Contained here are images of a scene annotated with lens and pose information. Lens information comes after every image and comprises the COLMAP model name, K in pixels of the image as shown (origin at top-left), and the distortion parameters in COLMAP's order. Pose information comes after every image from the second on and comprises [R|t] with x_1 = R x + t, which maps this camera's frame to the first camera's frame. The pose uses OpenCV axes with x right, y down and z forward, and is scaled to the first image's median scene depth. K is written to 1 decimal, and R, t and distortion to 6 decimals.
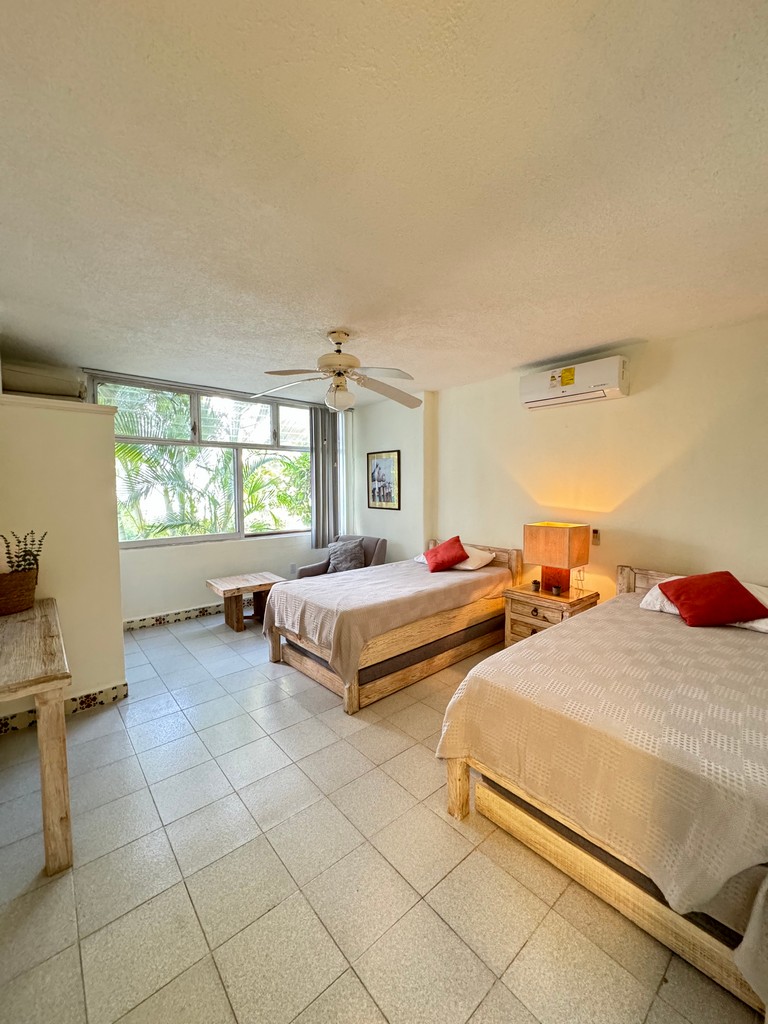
lens RADIAL K [[410.6, 0, 384.4], [0, 410.6, 512.6], [0, 0, 1]] dist [-0.005405, -0.000277]
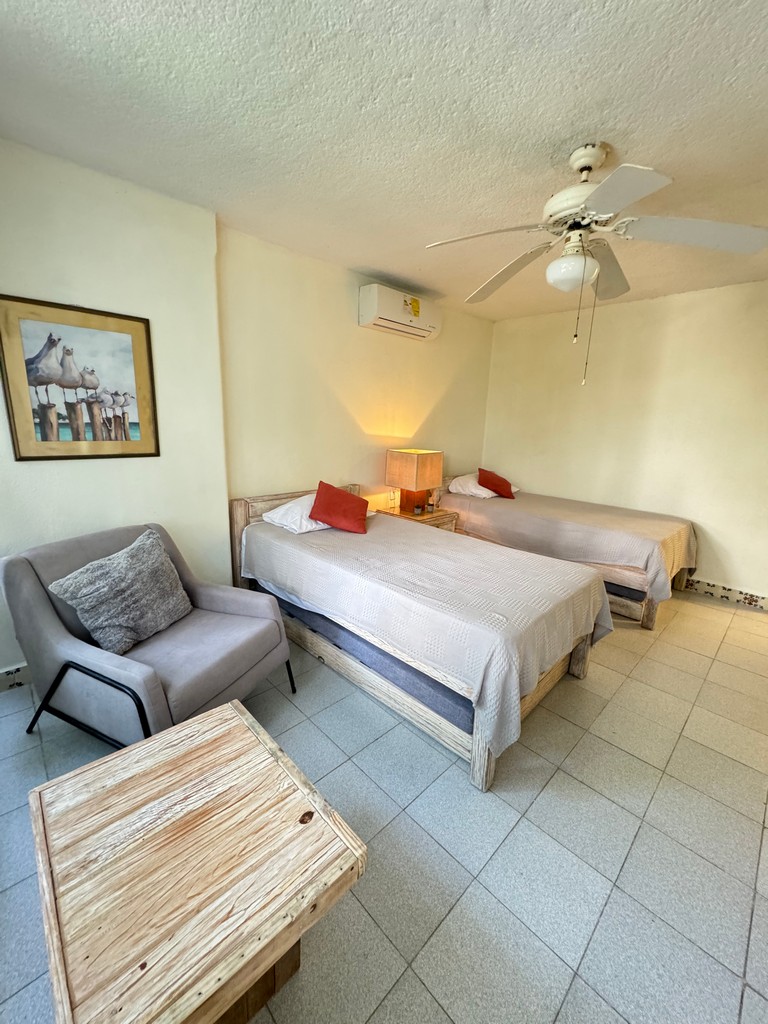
lens RADIAL K [[410.6, 0, 384.0], [0, 410.6, 511.8], [0, 0, 1]] dist [-0.005405, -0.000277]
pose [[-0.055984, -0.219328, 0.974044, -0.432056], [0.033798, 0.974598, 0.221395, -0.037318], [-0.997859, 0.045315, -0.047149, 0.735776]]
